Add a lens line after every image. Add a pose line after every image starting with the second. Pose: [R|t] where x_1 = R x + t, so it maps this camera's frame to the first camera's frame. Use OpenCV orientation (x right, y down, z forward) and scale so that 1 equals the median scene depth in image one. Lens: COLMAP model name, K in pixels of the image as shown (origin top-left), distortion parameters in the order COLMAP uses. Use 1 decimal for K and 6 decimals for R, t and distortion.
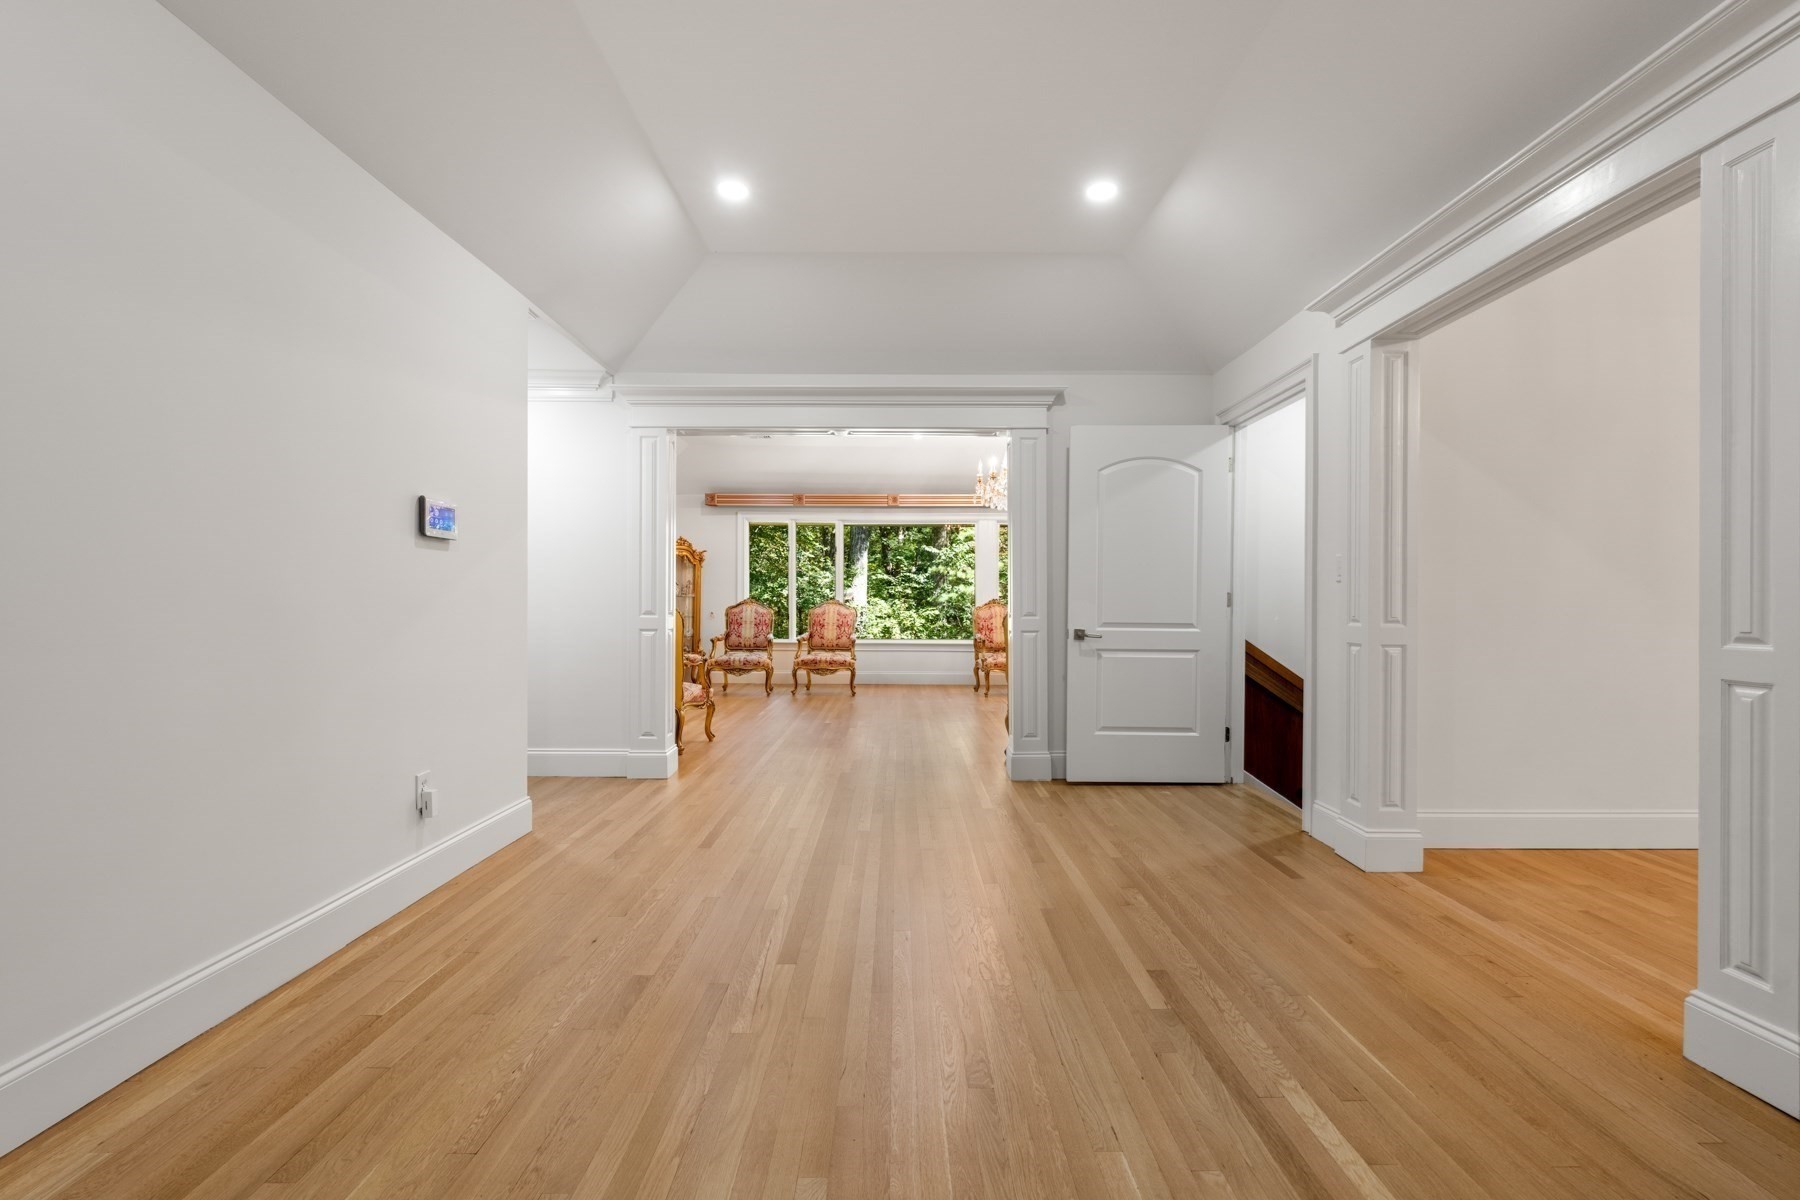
lens RADIAL K [[767.4, 0, 901.5], [0, 767.4, 603.8], [0, 0, 1]] dist [-0.000228, -0.000194]
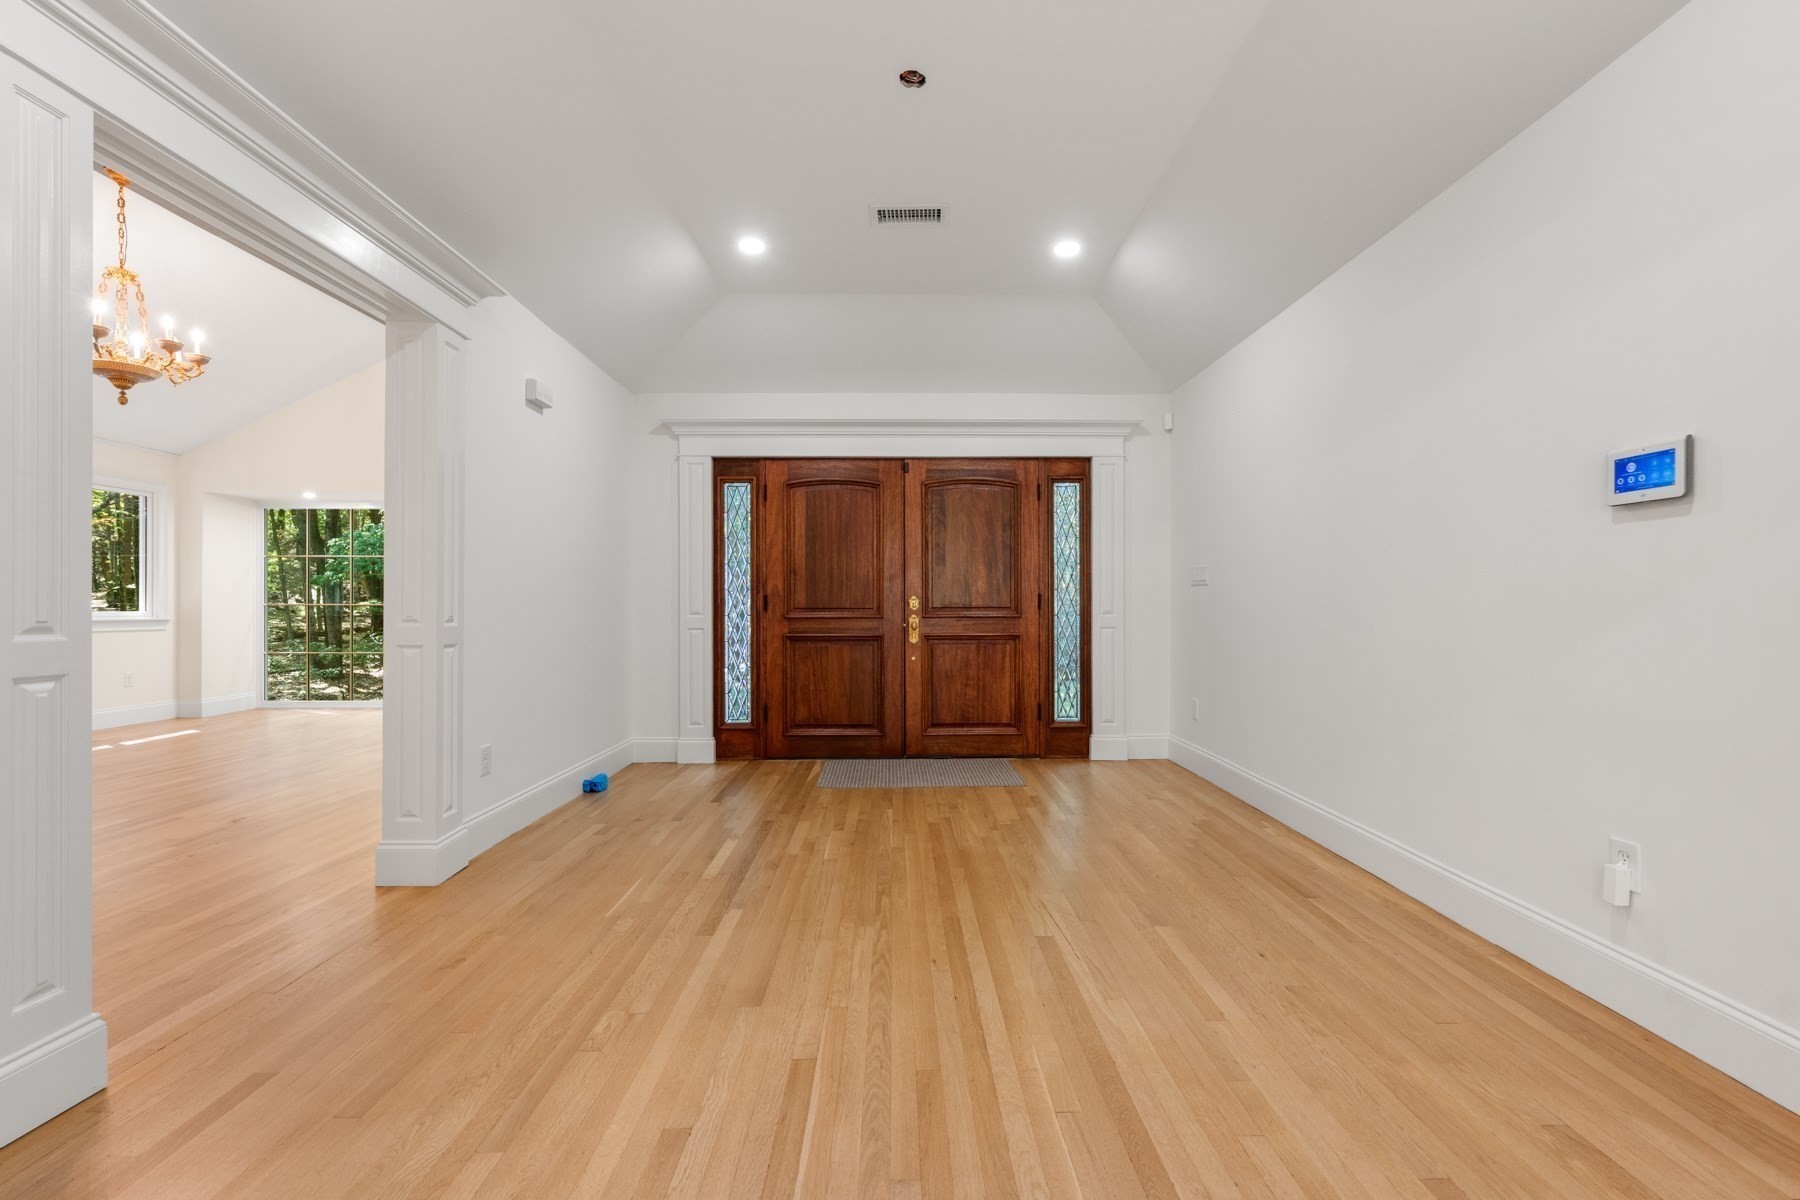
lens RADIAL K [[767.4, 0, 901.5], [0, 767.4, 603.8], [0, 0, 1]] dist [-0.000228, -0.000194]
pose [[-0.999991, -0.002424, -0.003407, 0.051348], [-0.002424, 0.999997, -0.000060, 0.004558], [0.003407, -0.000052, -0.999994, 1.938013]]
